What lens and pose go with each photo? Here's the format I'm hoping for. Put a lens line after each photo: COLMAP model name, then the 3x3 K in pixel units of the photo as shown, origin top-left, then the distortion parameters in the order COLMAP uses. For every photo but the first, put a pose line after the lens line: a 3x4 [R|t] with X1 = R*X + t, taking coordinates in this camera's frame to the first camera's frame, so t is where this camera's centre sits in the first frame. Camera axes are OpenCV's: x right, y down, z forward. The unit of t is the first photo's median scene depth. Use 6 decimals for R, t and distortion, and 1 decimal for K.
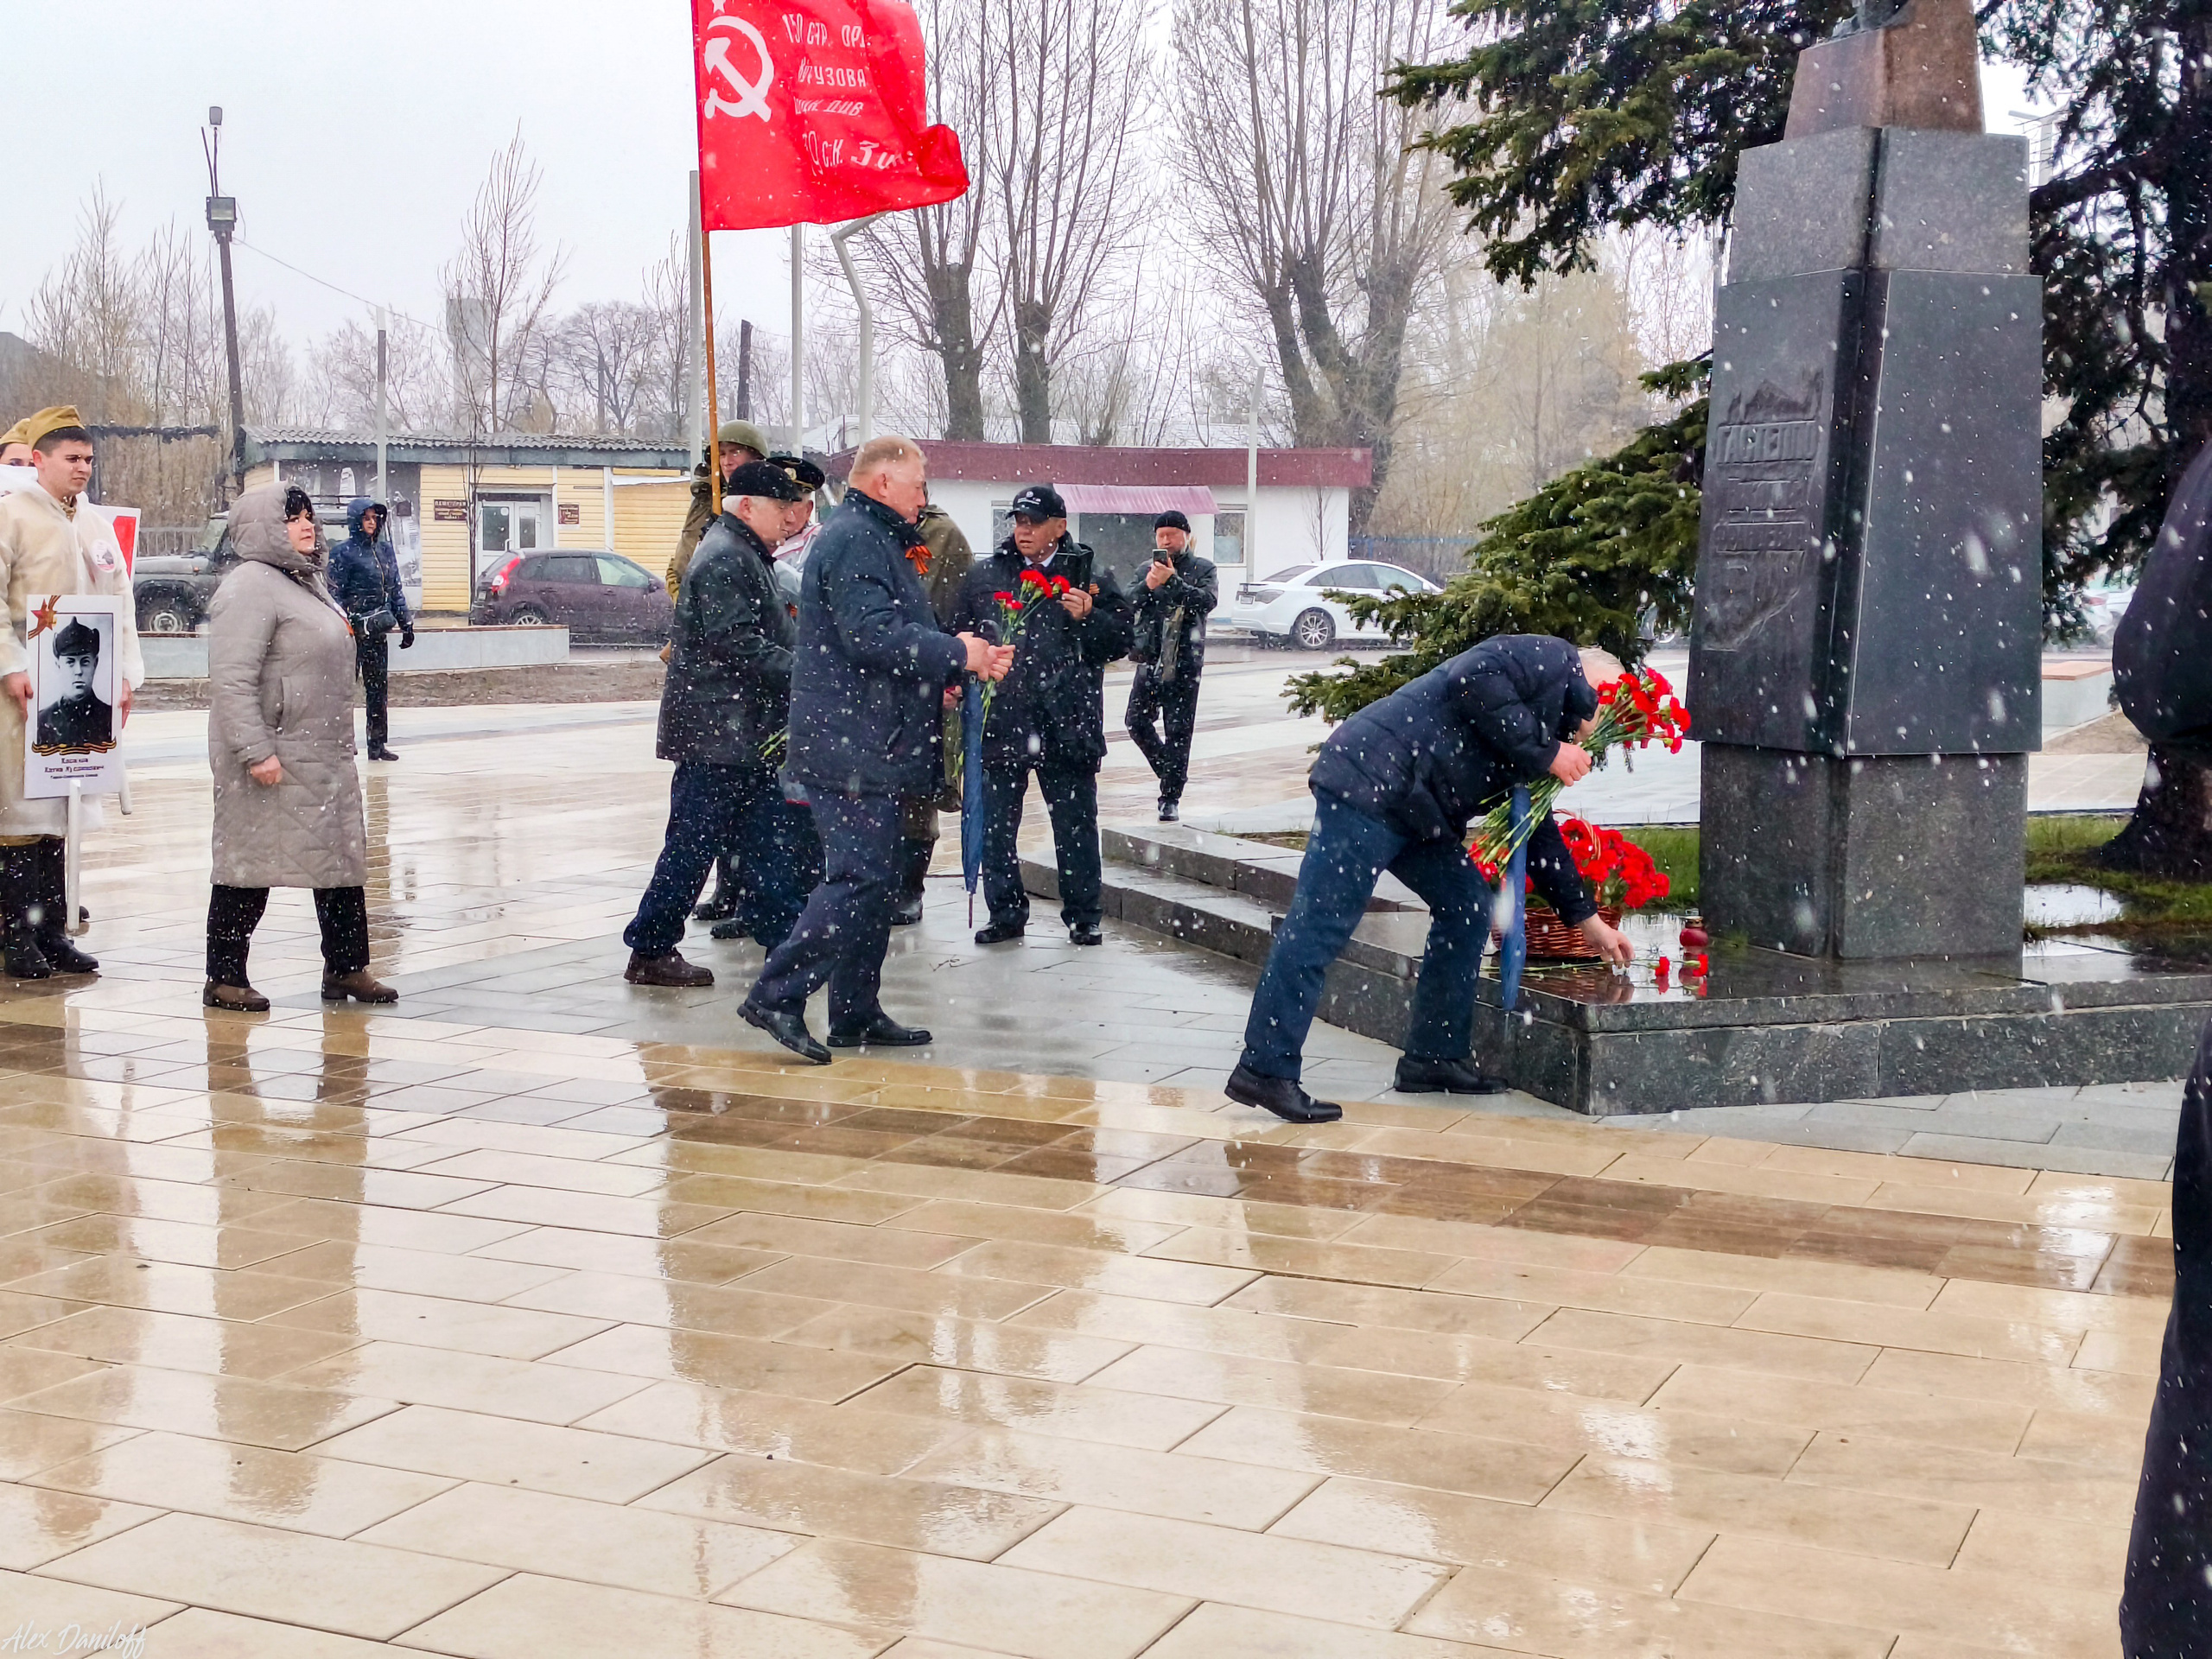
lens RADIAL K [[2990.1, 0, 1106.0], [0, 2990.1, 829.5], [0, 0, 1]] dist [0.092549, 0.041495]
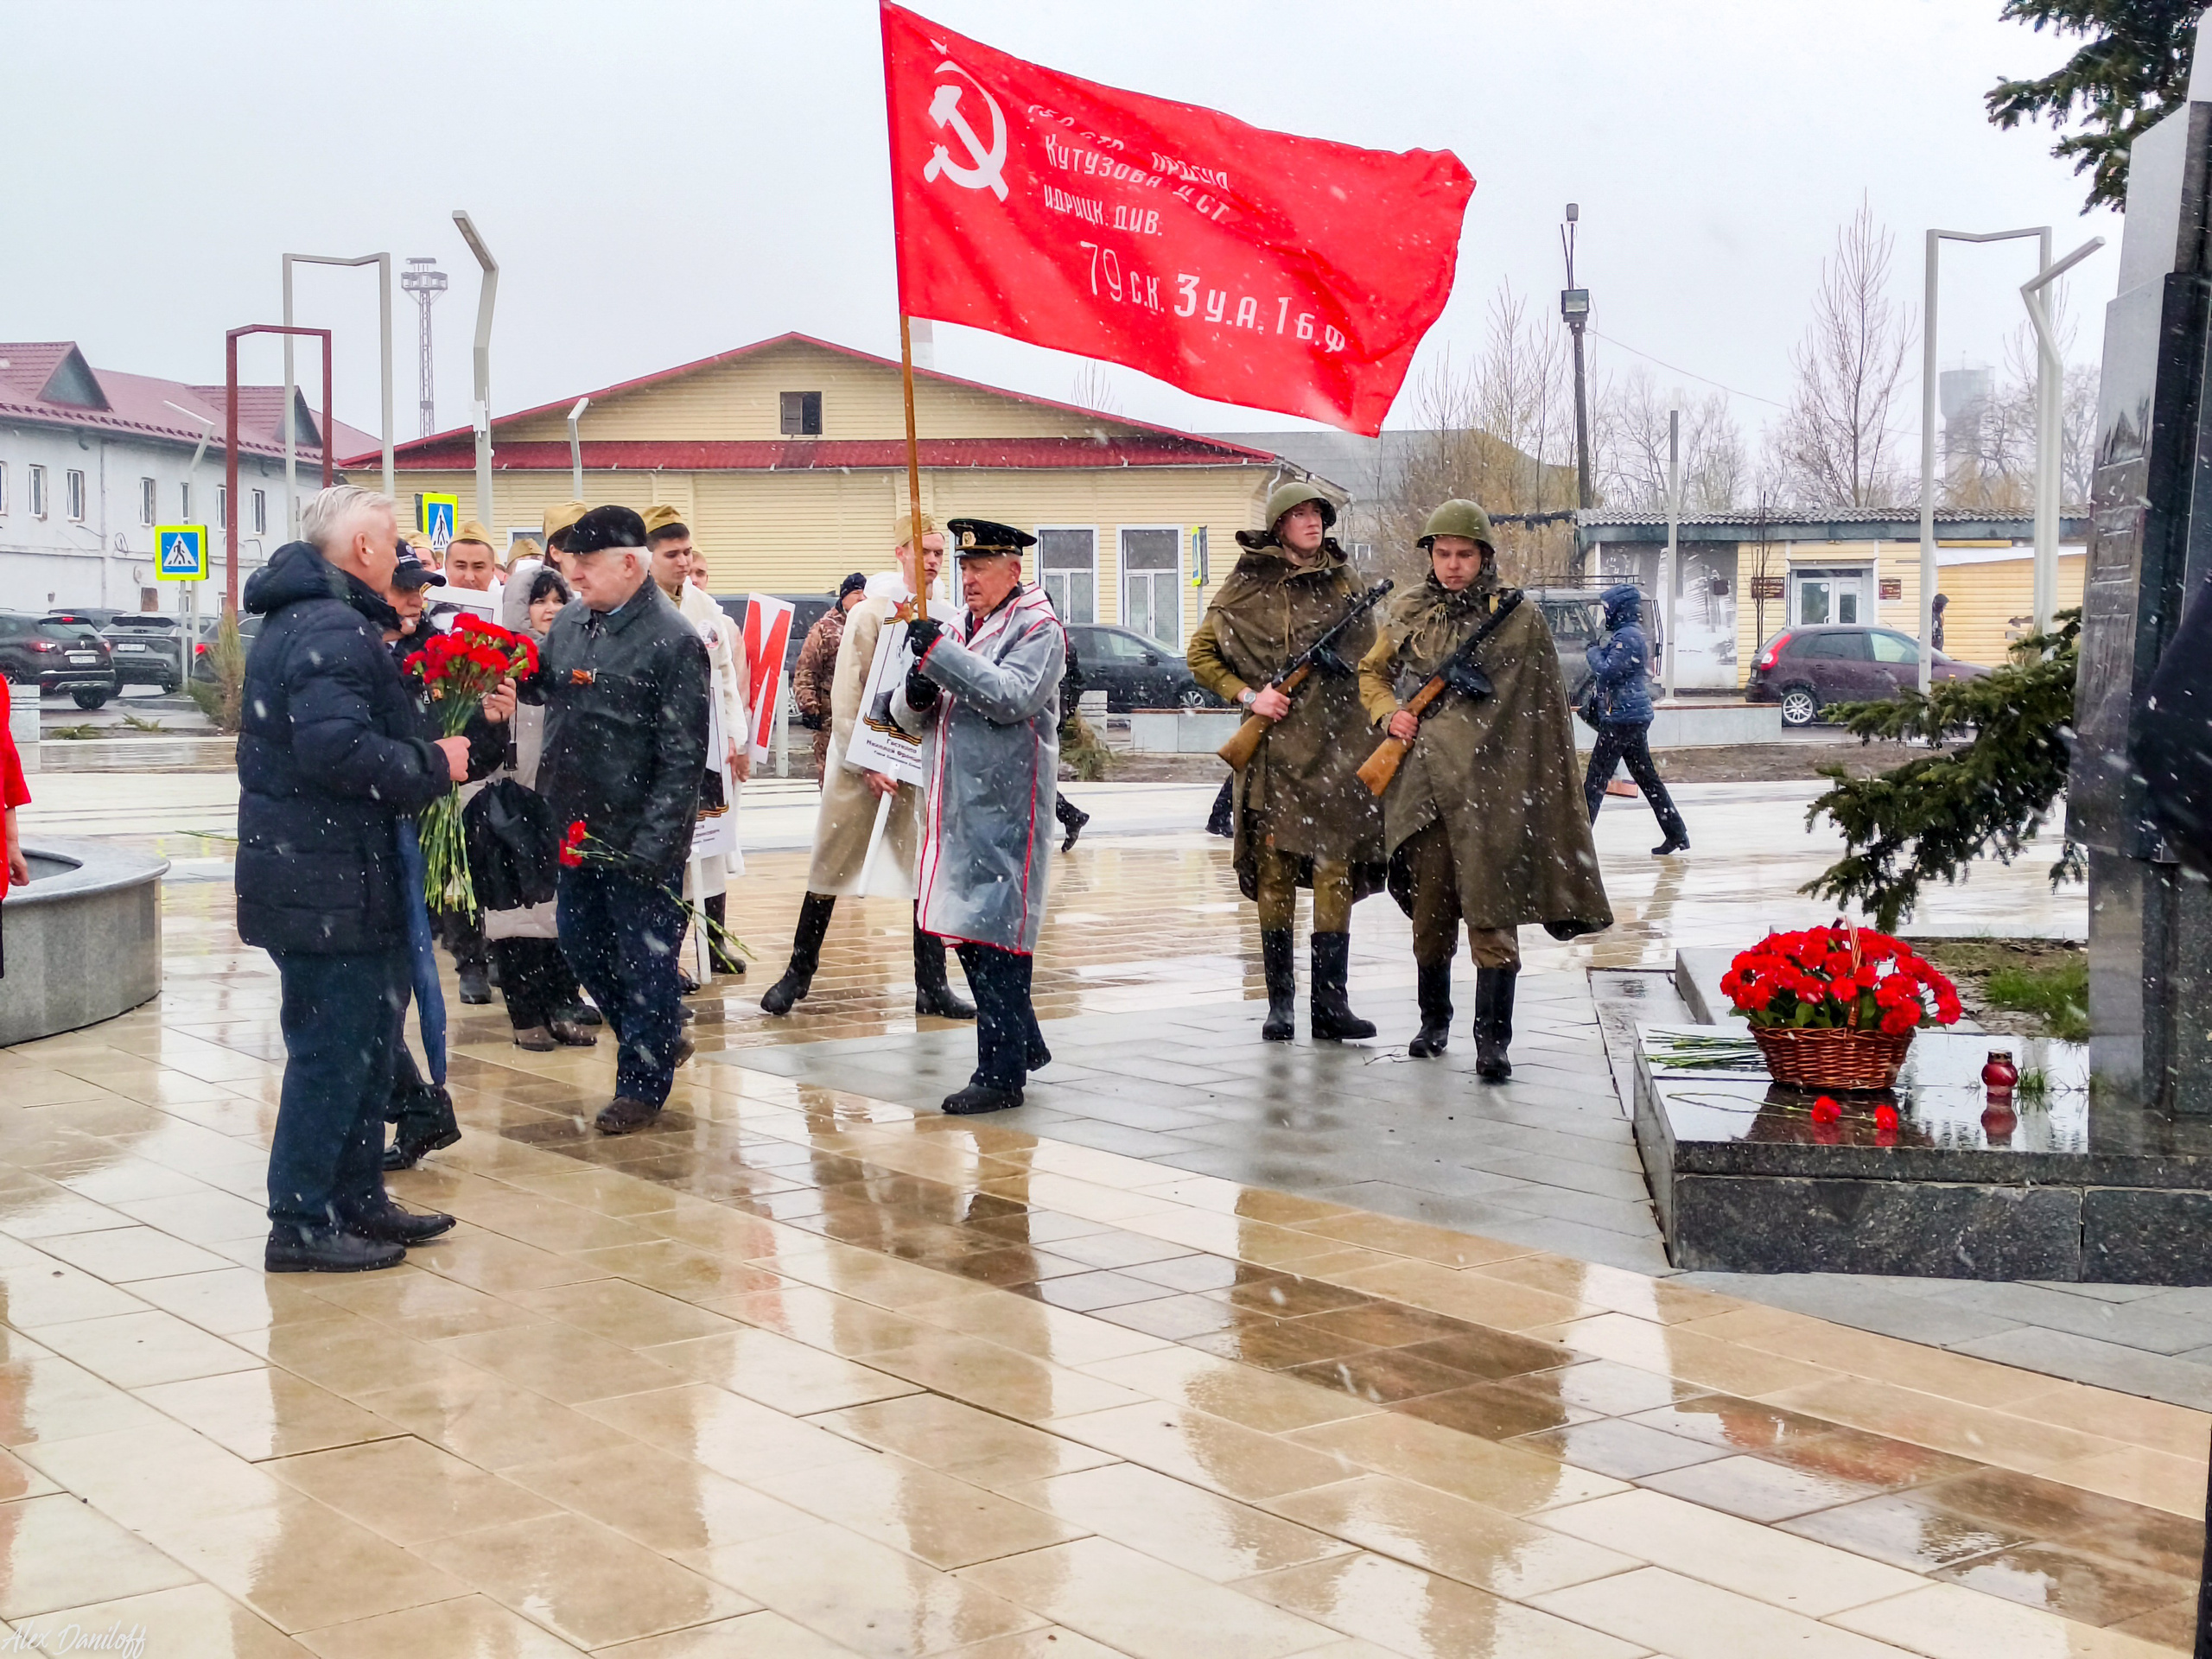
lens RADIAL K [[3042.8, 0, 1174.8], [0, 3042.8, 827.4], [0, 0, 1]] dist [0.039818, 0.022957]
pose [[0.874523, 0.022648, -0.484456, 0.098491], [-0.036055, 0.999181, -0.018374, -0.002192], [0.483643, 0.033535, 0.874623, 0.034158]]
